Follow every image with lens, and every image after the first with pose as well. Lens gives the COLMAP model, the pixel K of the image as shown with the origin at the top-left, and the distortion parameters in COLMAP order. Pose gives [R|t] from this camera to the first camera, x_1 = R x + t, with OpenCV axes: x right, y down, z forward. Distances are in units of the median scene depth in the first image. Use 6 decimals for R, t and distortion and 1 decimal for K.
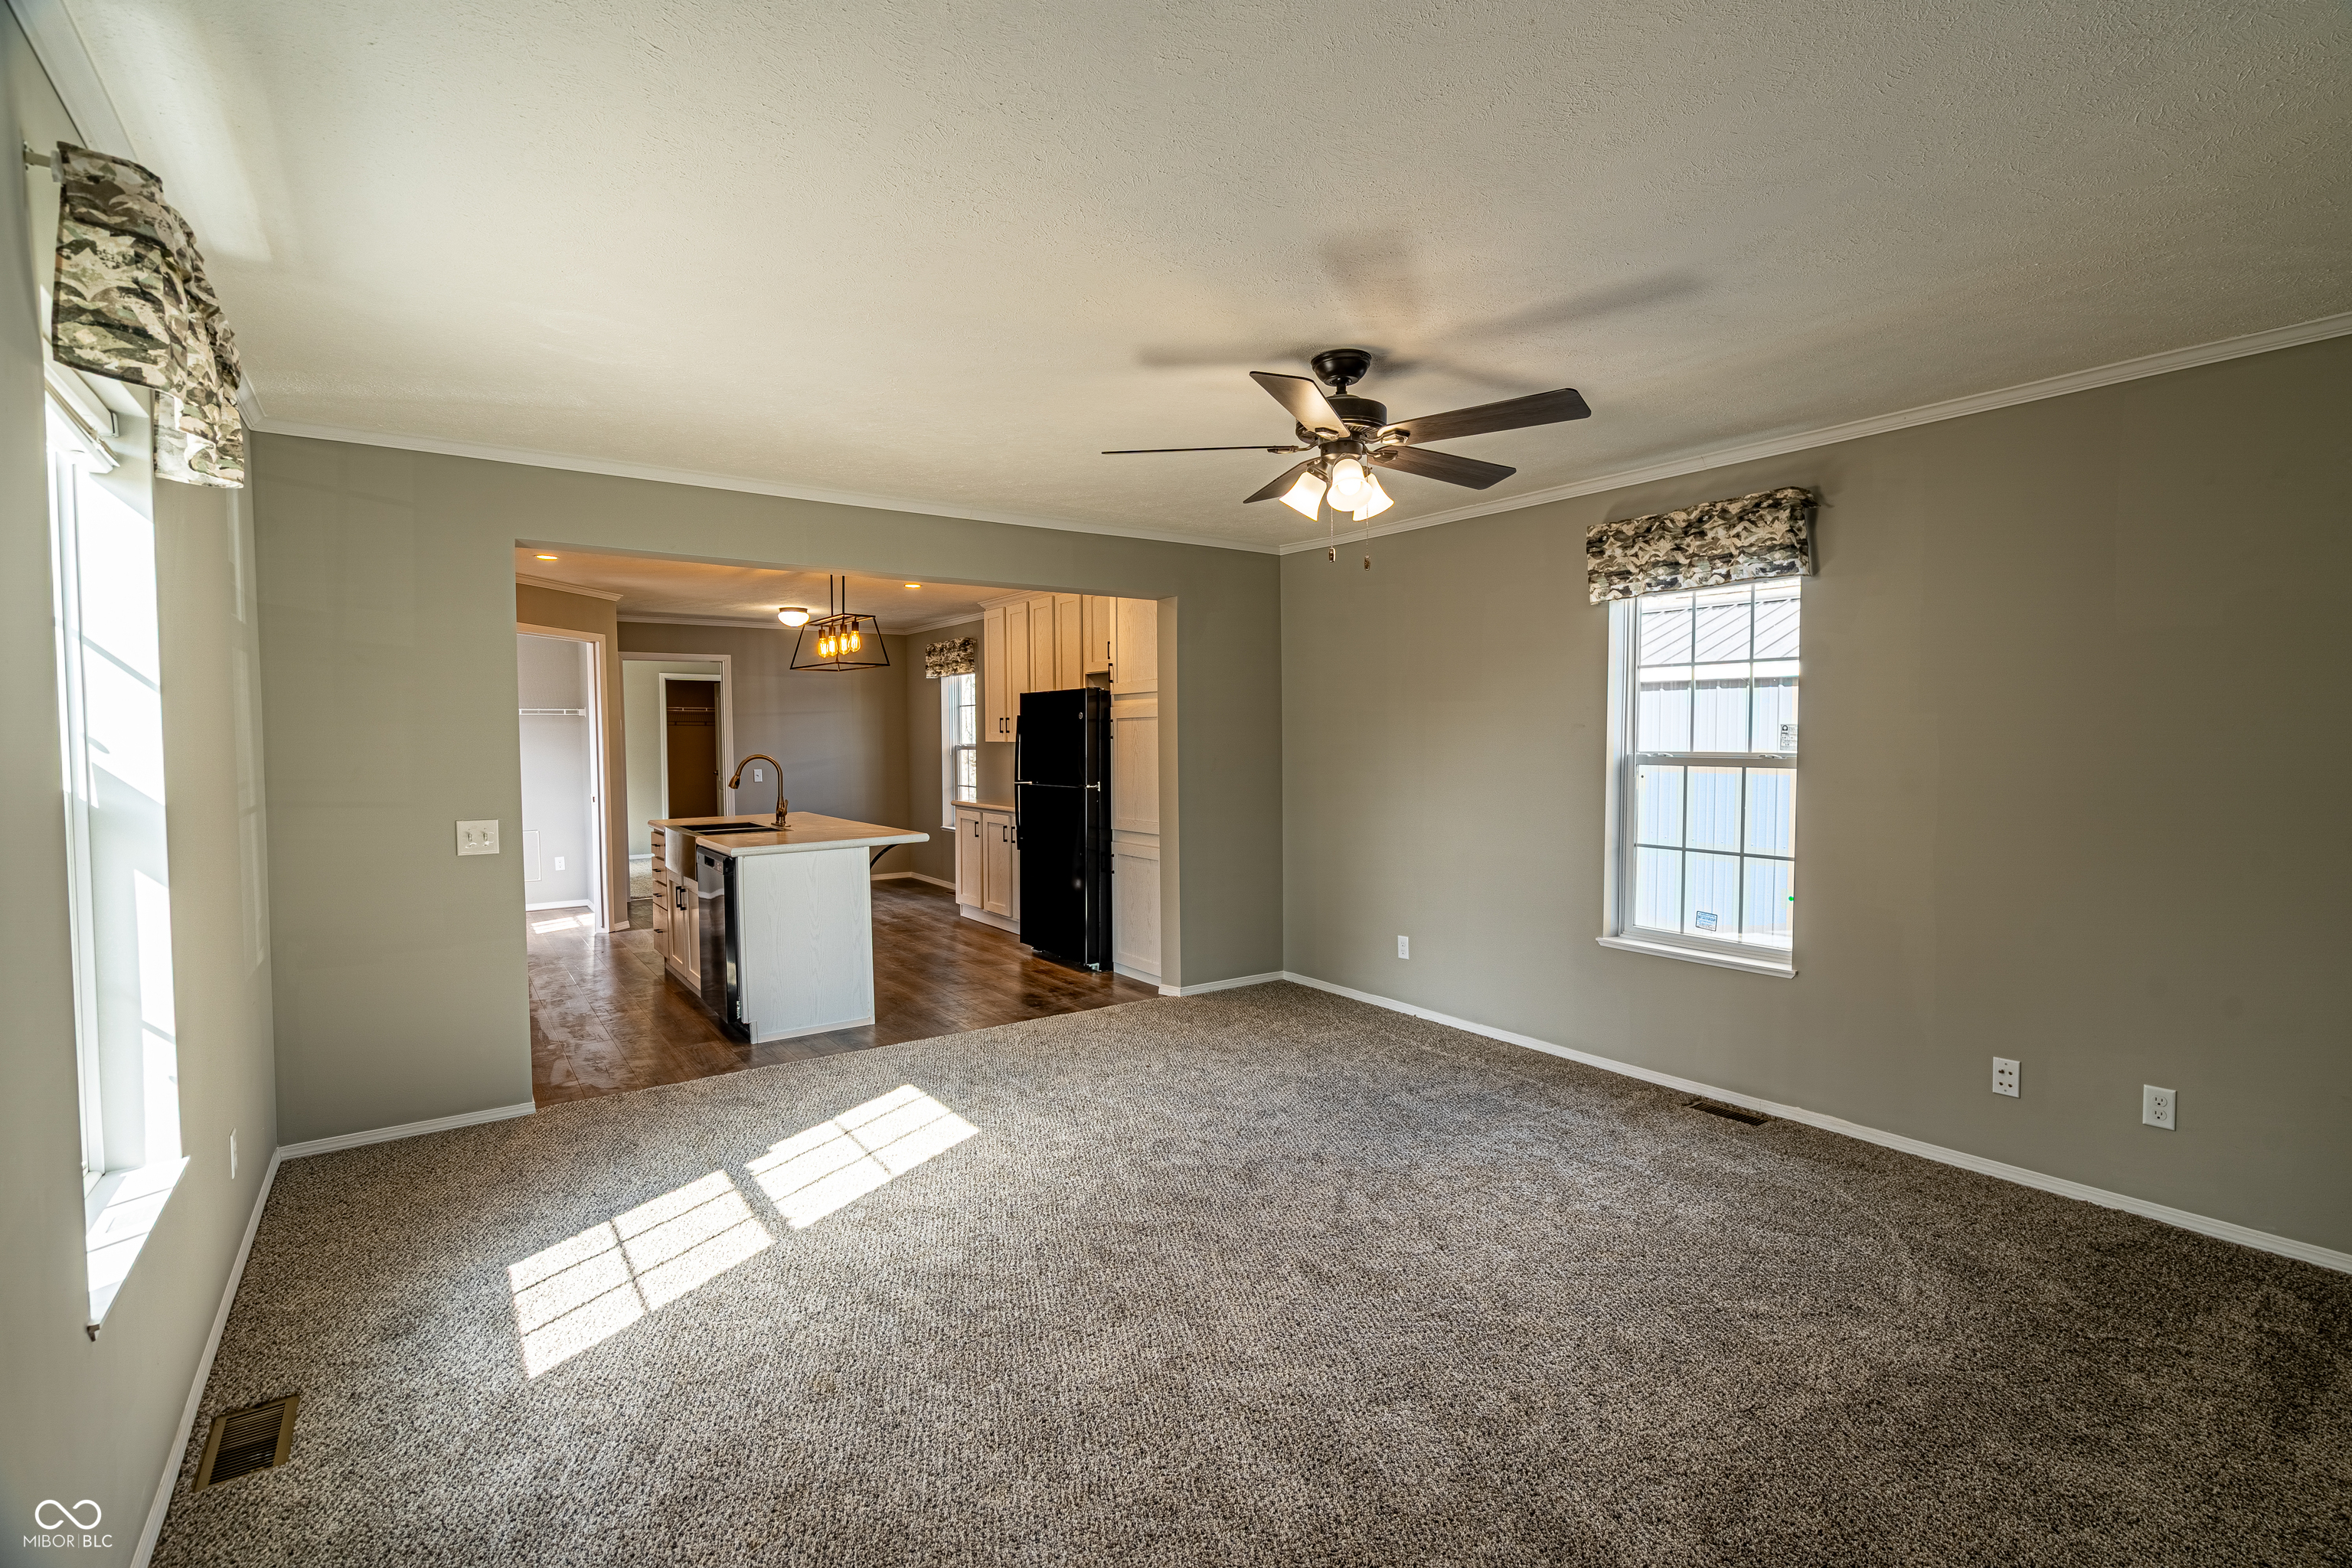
lens RADIAL K [[1073.5, 0, 1176.0], [0, 1073.5, 784.0], [0, 0, 1]] dist [-0.012503, 0.010306]
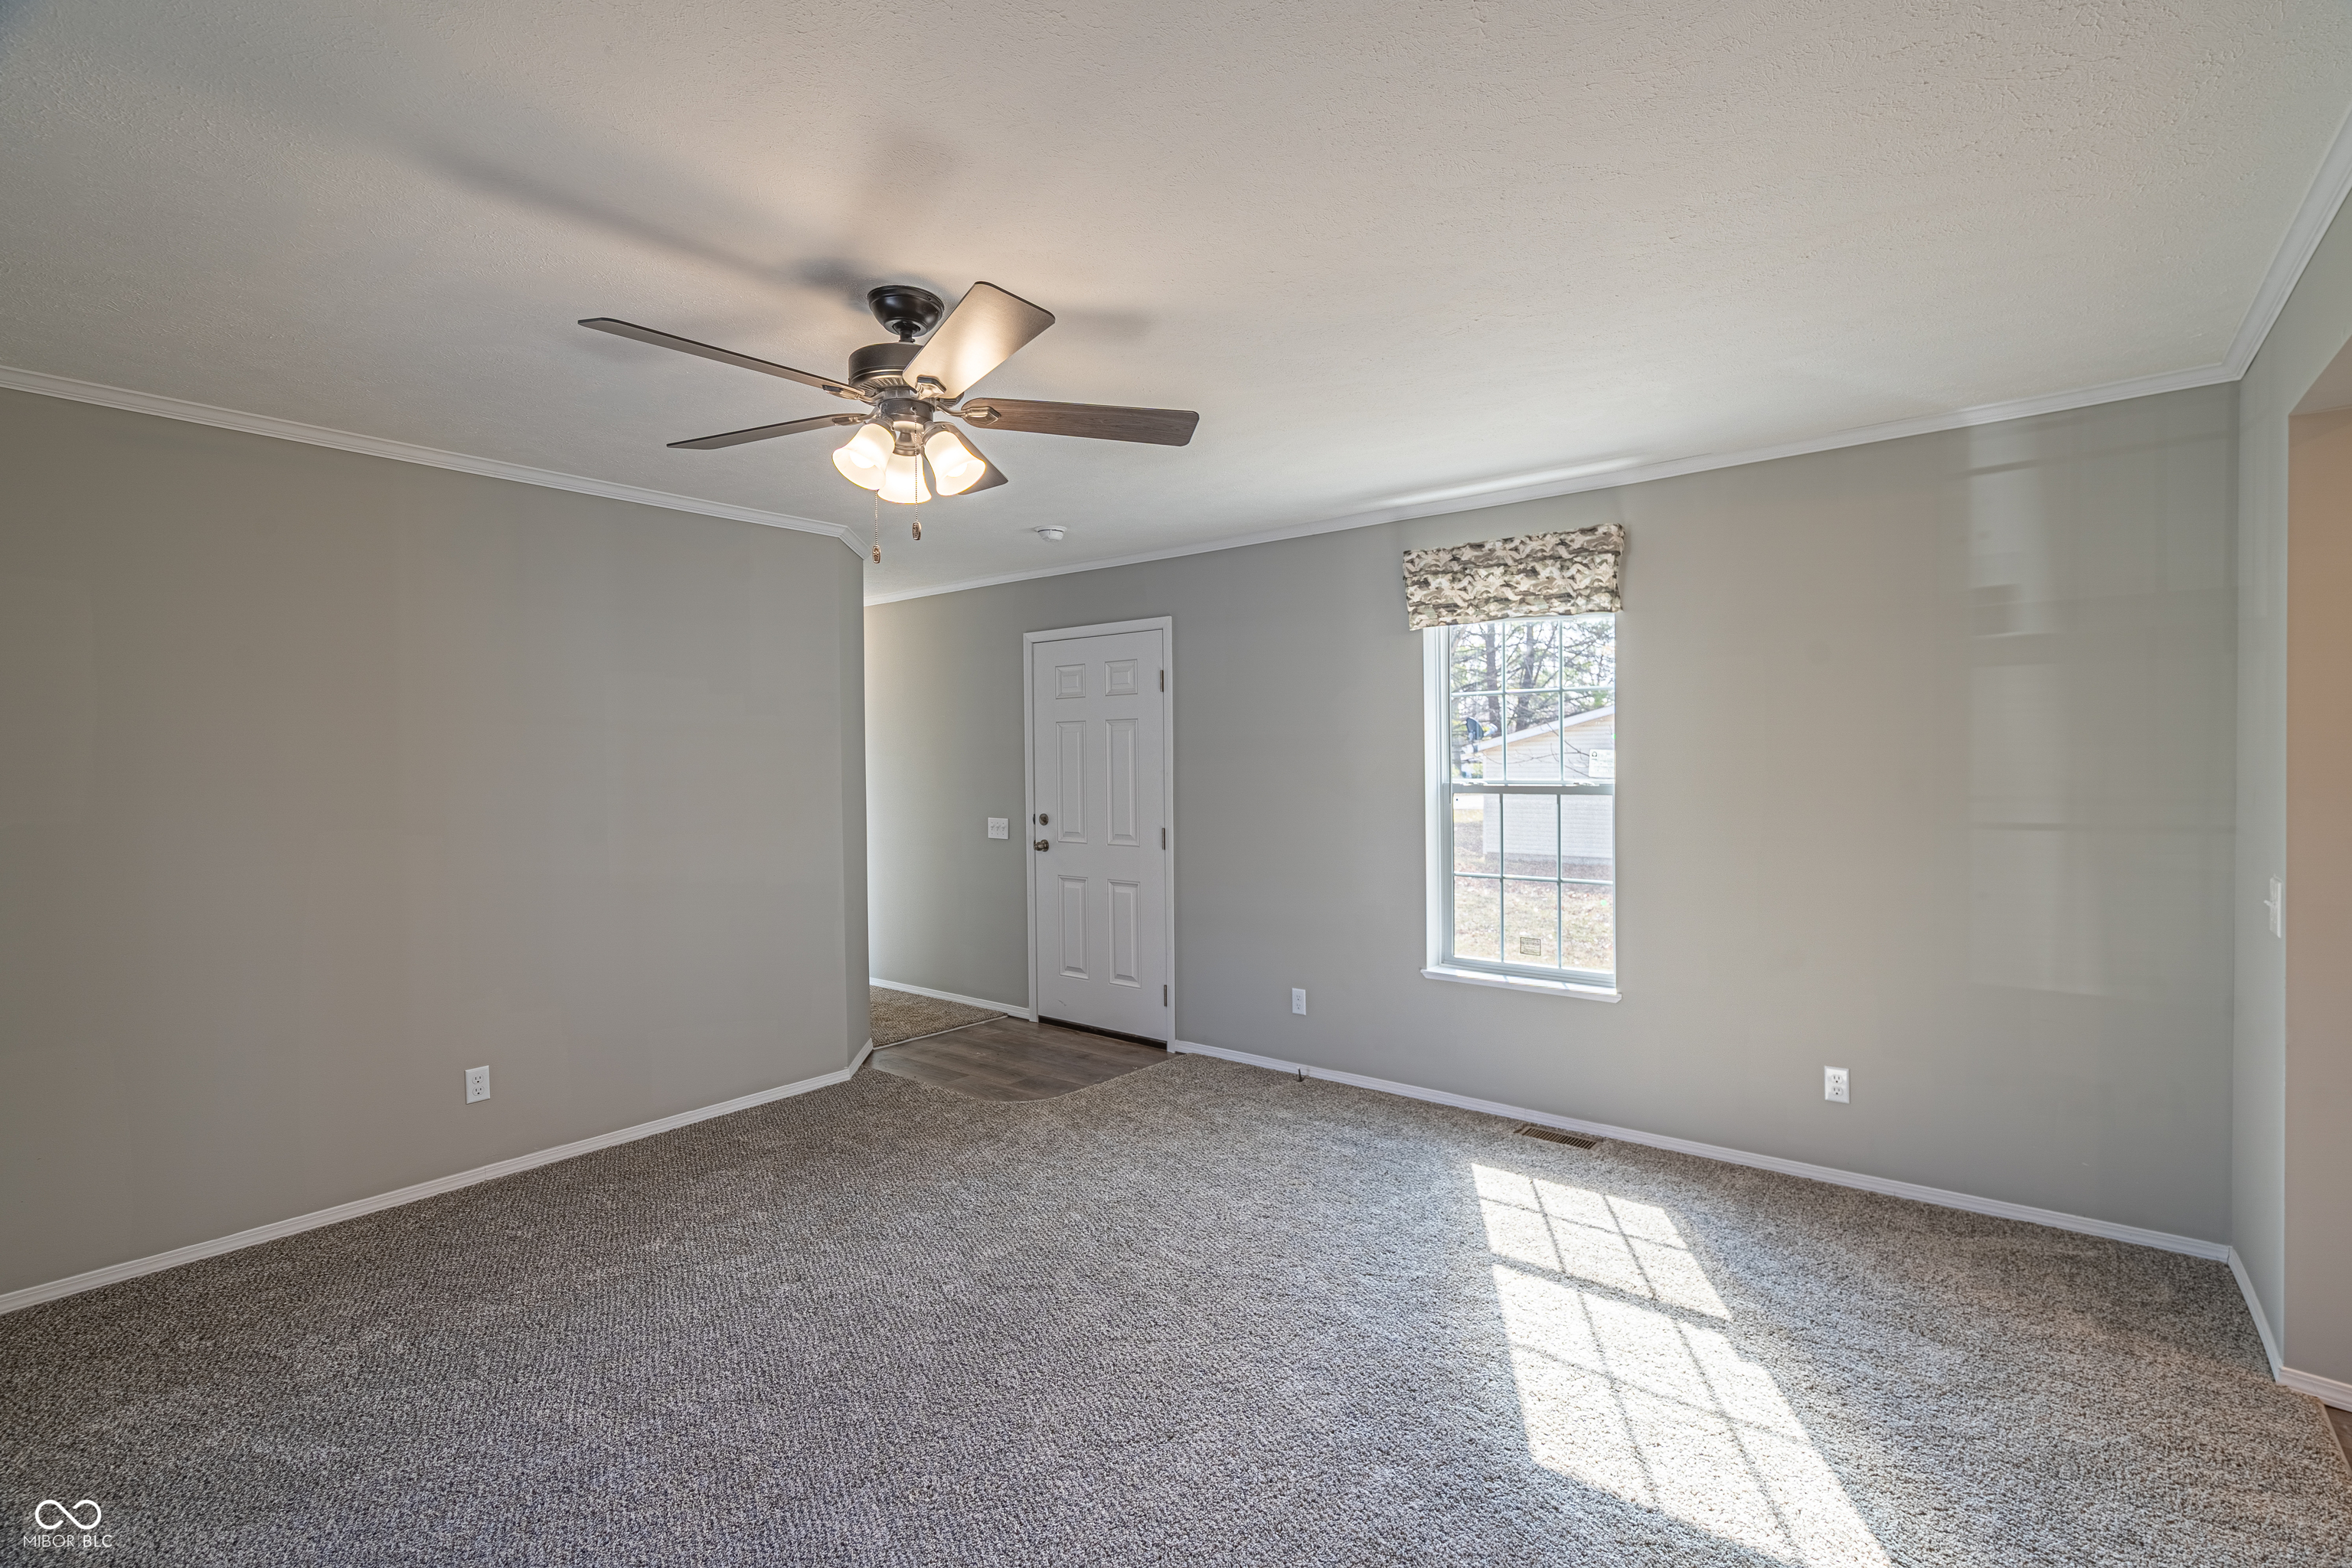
lens RADIAL K [[1062.4, 0, 1197.0], [0, 1062.4, 783.5], [0, 0, 1]] dist [-0.003754, -0.000068]
pose [[-0.958262, 0.014894, -0.285502, 0.178568], [-0.002350, 0.998198, 0.059960, -0.078515], [0.285880, 0.058128, -0.956501, 1.855797]]
